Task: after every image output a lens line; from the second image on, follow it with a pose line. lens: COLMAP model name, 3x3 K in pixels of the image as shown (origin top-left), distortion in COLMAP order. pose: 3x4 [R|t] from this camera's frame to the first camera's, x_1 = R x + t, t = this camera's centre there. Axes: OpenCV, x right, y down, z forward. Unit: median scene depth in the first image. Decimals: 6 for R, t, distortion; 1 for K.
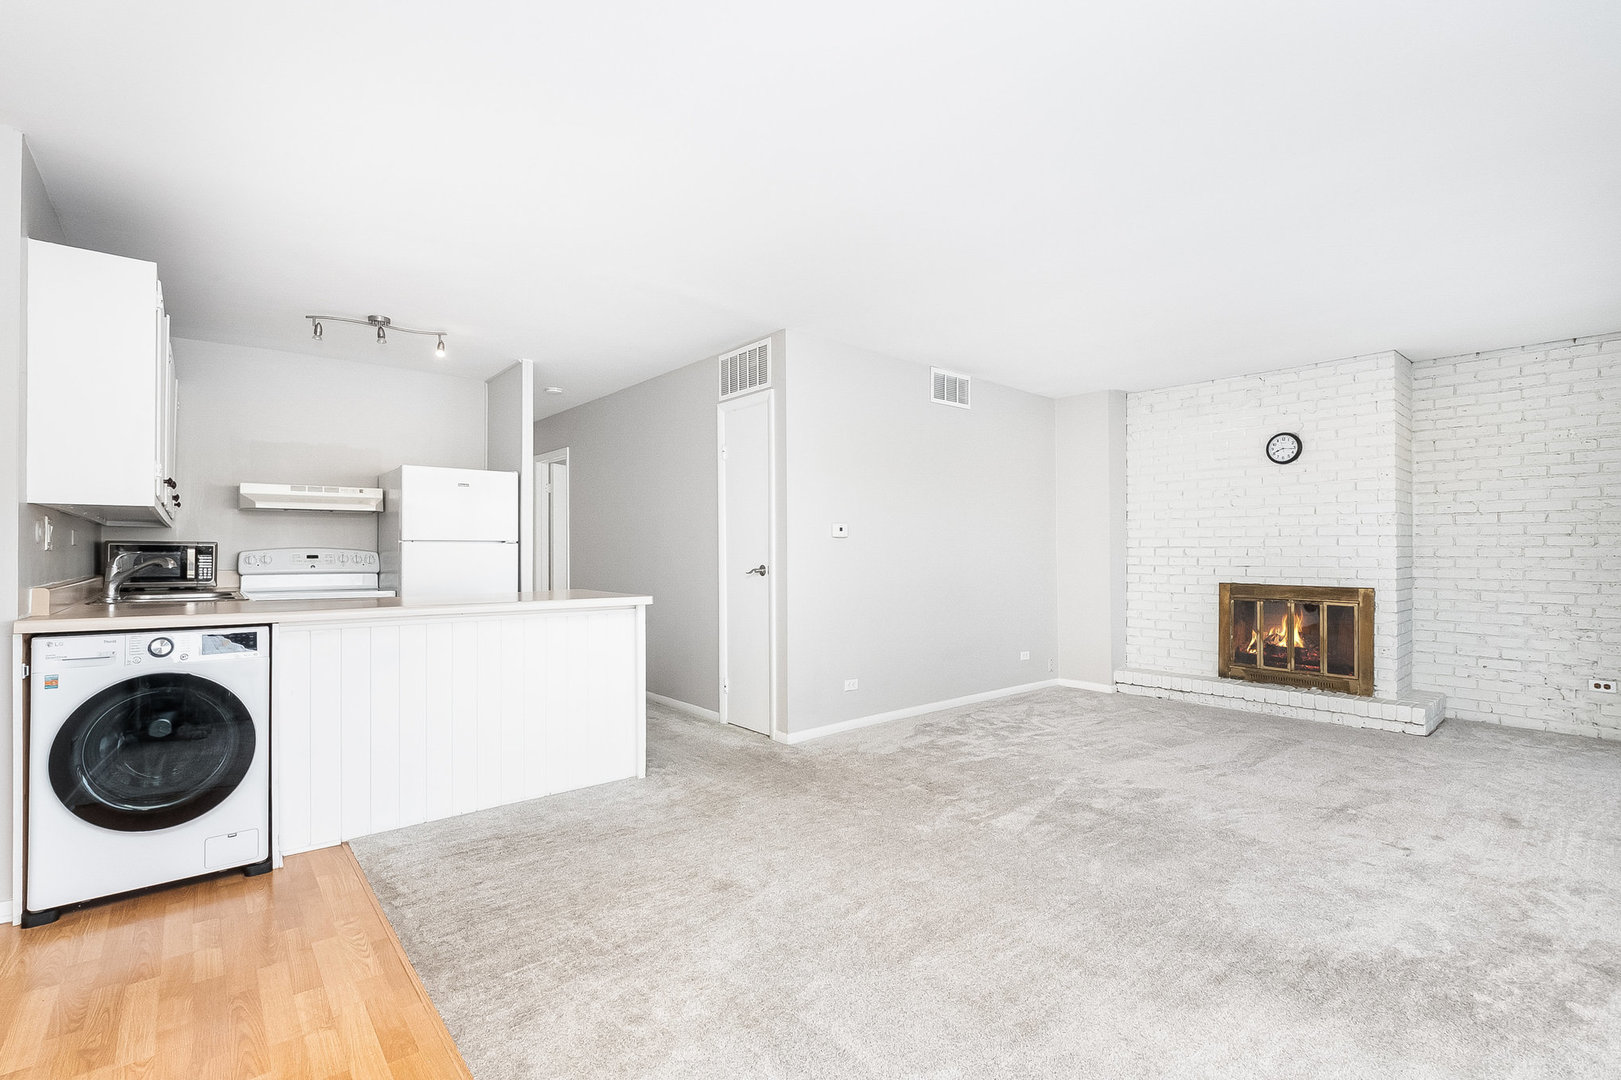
lens RADIAL K [[727.9, 0, 812.0], [0, 727.9, 543.2], [0, 0, 1]] dist [-0.010035, 0.000027]
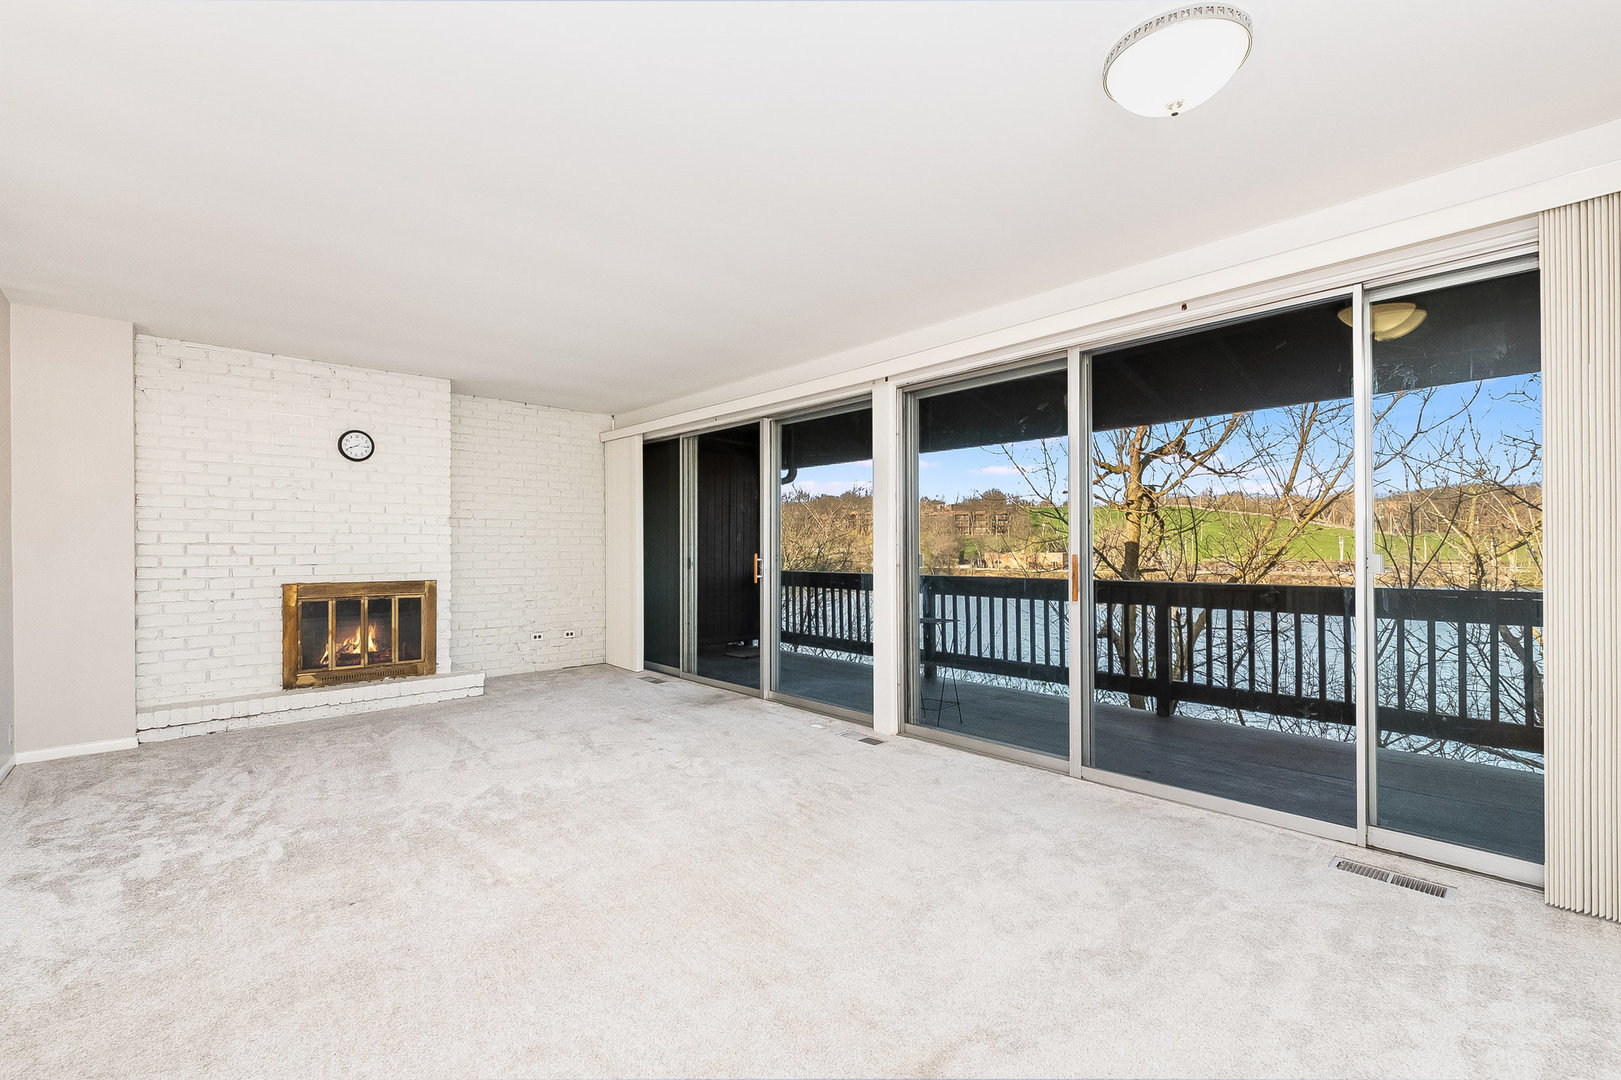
lens RADIAL K [[698.8, 0, 810.5], [0, 698.8, 540.0], [0, 0, 1]] dist [0.000761, 0.000204]
pose [[-0.026604, 0.010064, 0.999595, -0.380036], [-0.007059, 0.999922, -0.010255, 0.005662], [-0.999621, -0.007329, -0.026531, 0.455244]]
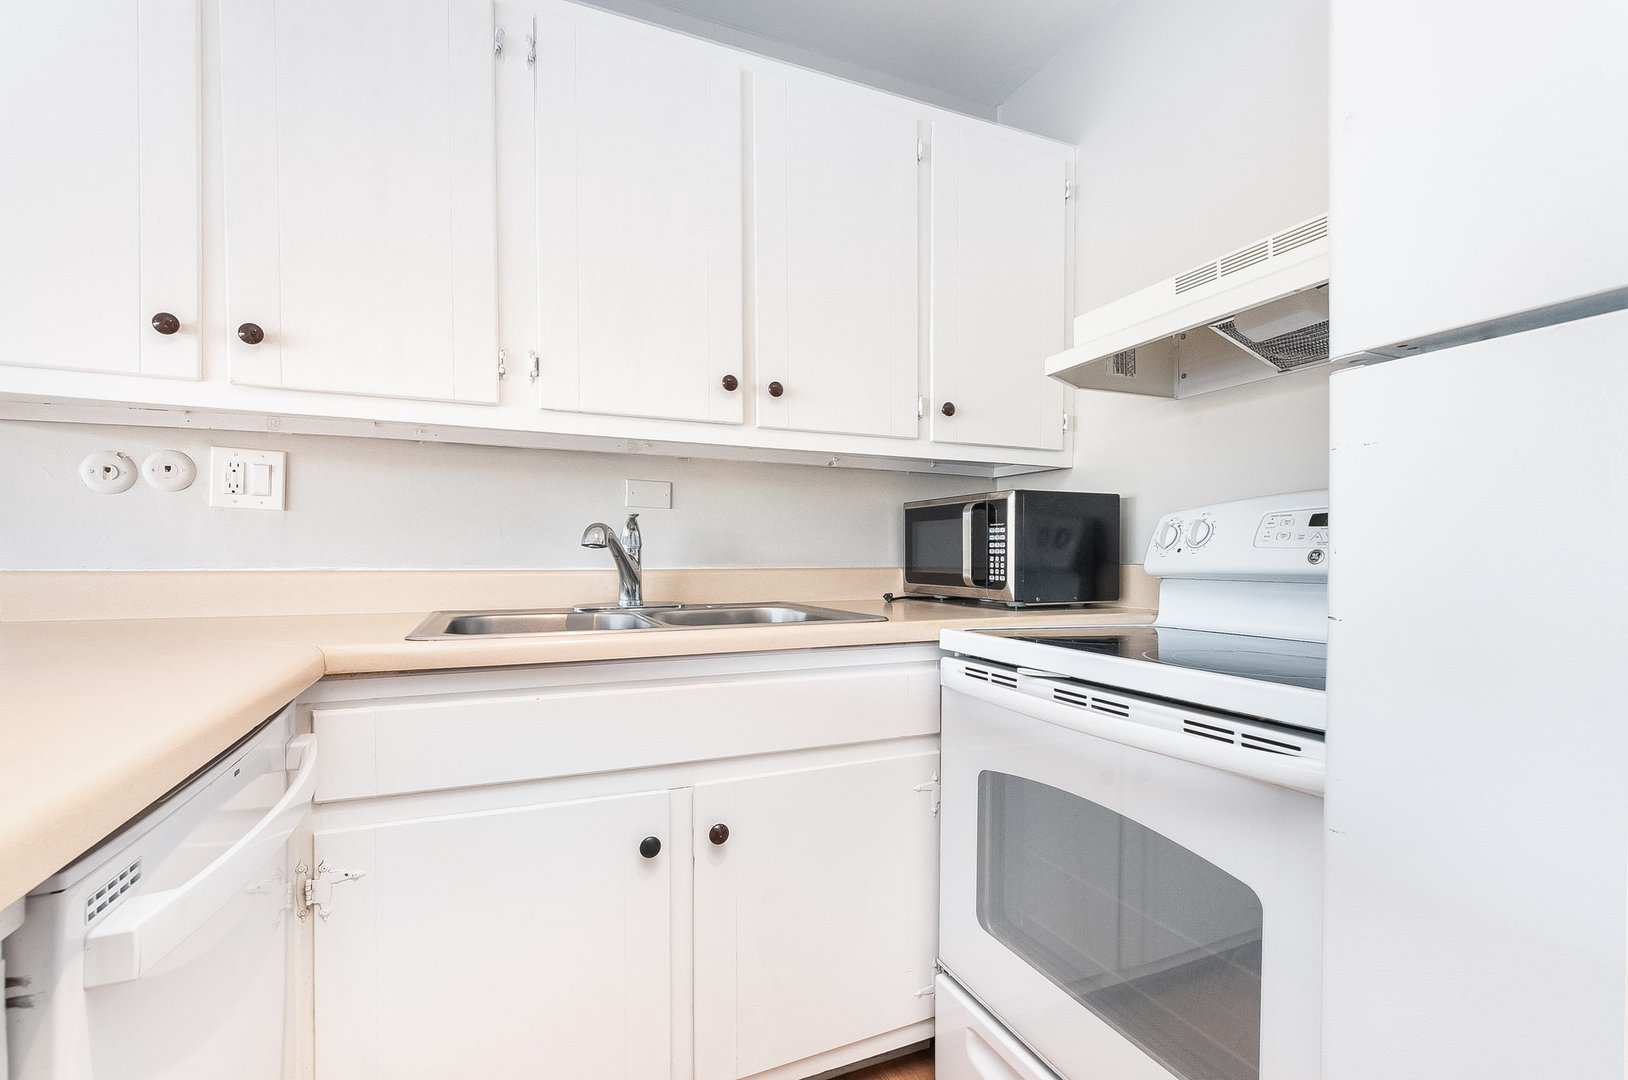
lens RADIAL K [[712.7, 0, 813.6], [0, 712.7, 573.7], [0, 0, 1]] dist [-0.009589, 0.000324]
pose [[-0.298801, 0.016132, -0.954179, -0.381523], [0.014217, 0.999821, 0.012452, 0.034230], [0.954210, -0.009845, -0.298977, 0.915798]]
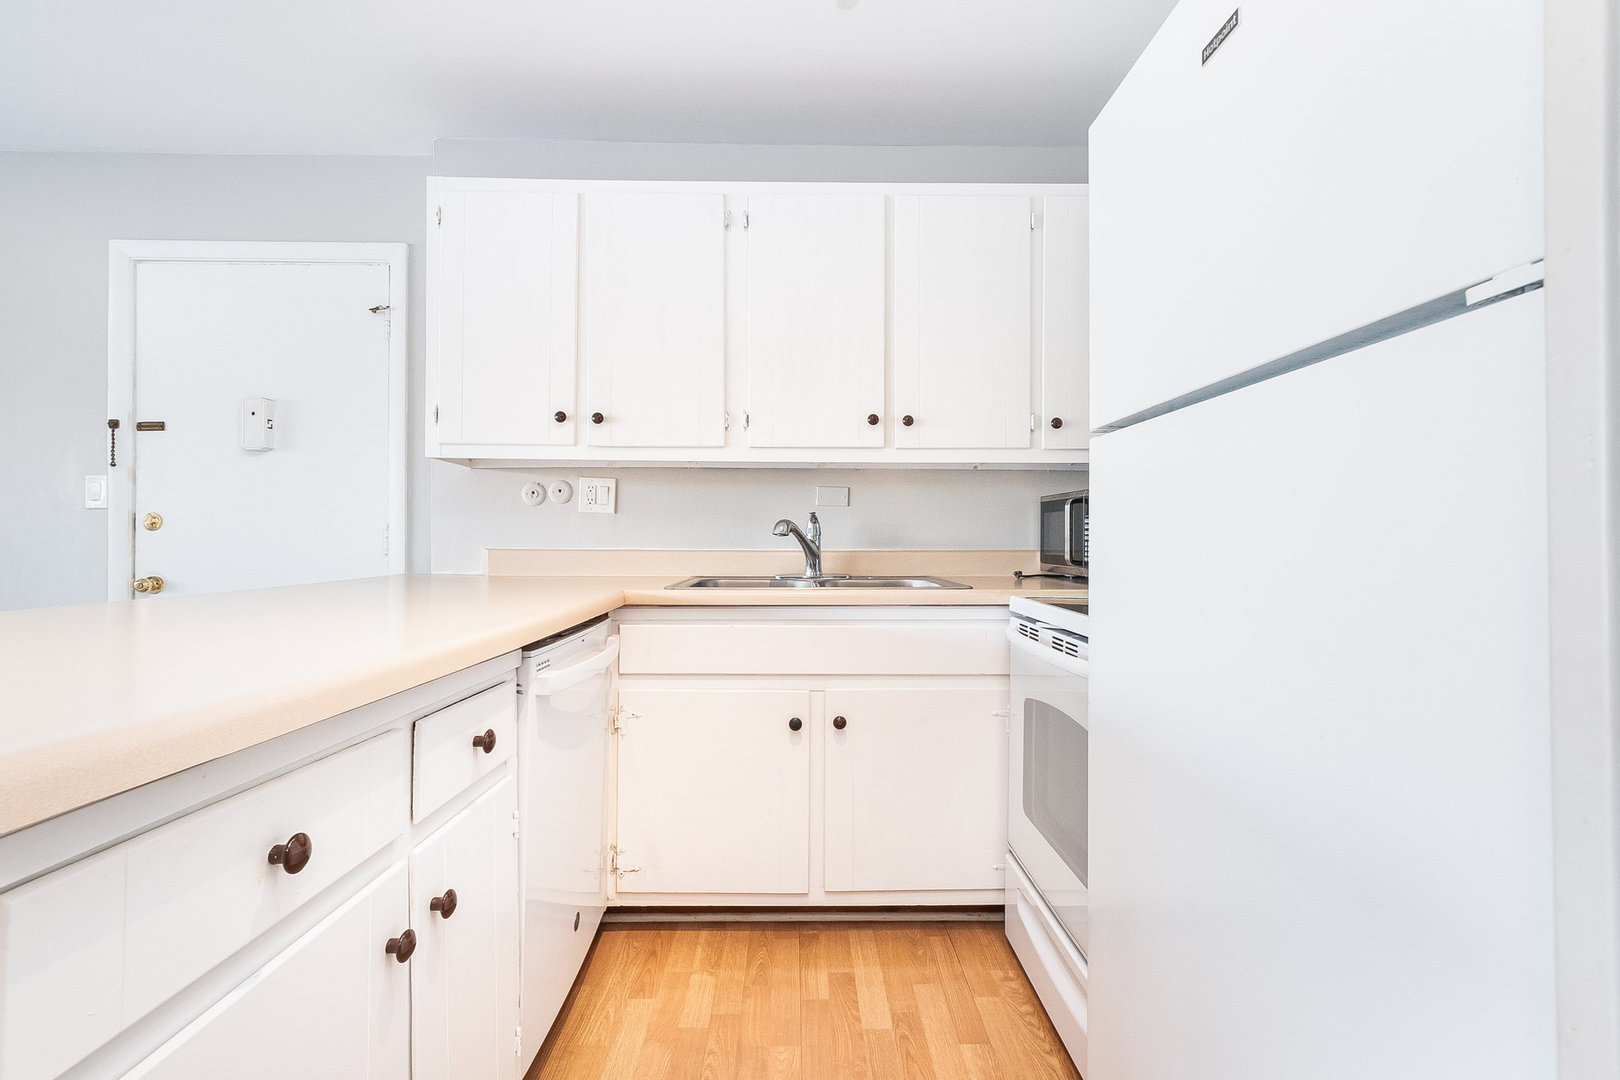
lens RADIAL K [[727.5, 0, 811.5], [0, 727.5, 543.2], [0, 0, 1]] dist [-0.010035, 0.000027]
pose [[-0.648290, -0.002181, -0.761390, -0.296804], [0.008555, 0.999912, -0.010149, 0.035388], [0.761345, -0.013093, -0.648214, 1.056897]]
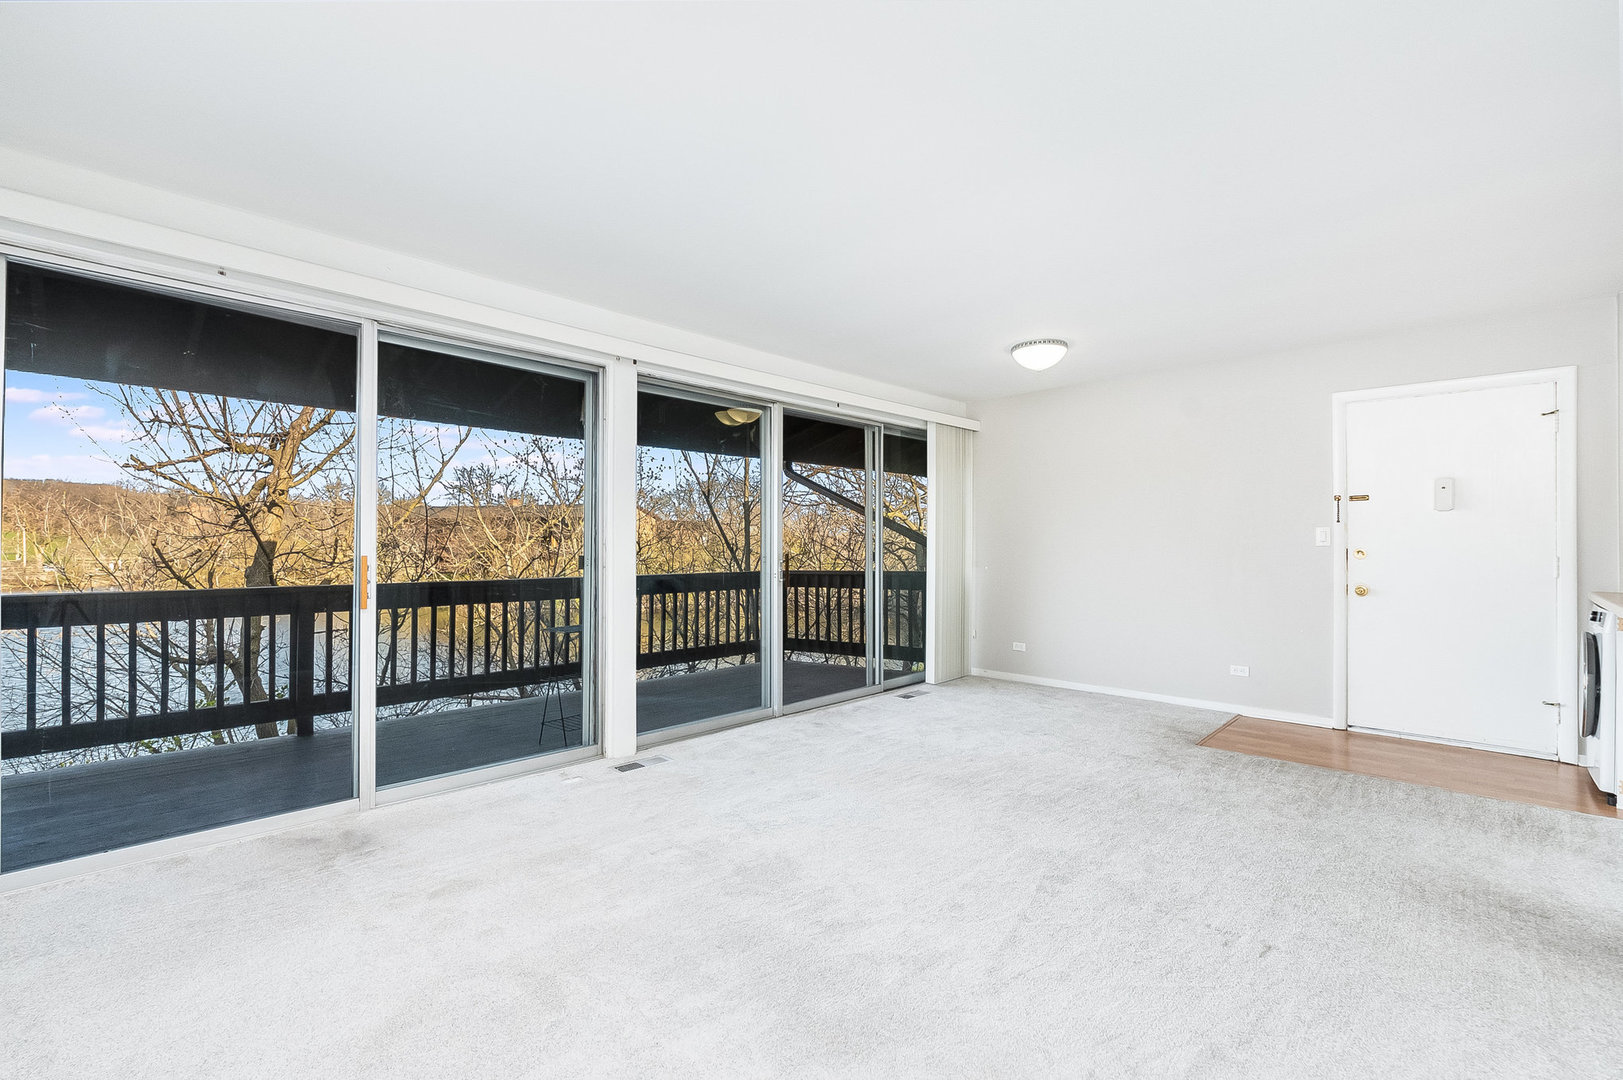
lens RADIAL K [[716.4, 0, 791.0], [0, 716.4, 551.9], [0, 0, 1]] dist [-0.026902, 0.000135]
pose [[-0.997586, -0.006309, -0.069156, 0.429562], [-0.005976, 0.999970, -0.005025, 0.015508], [0.069186, -0.004599, -0.997593, 1.187601]]
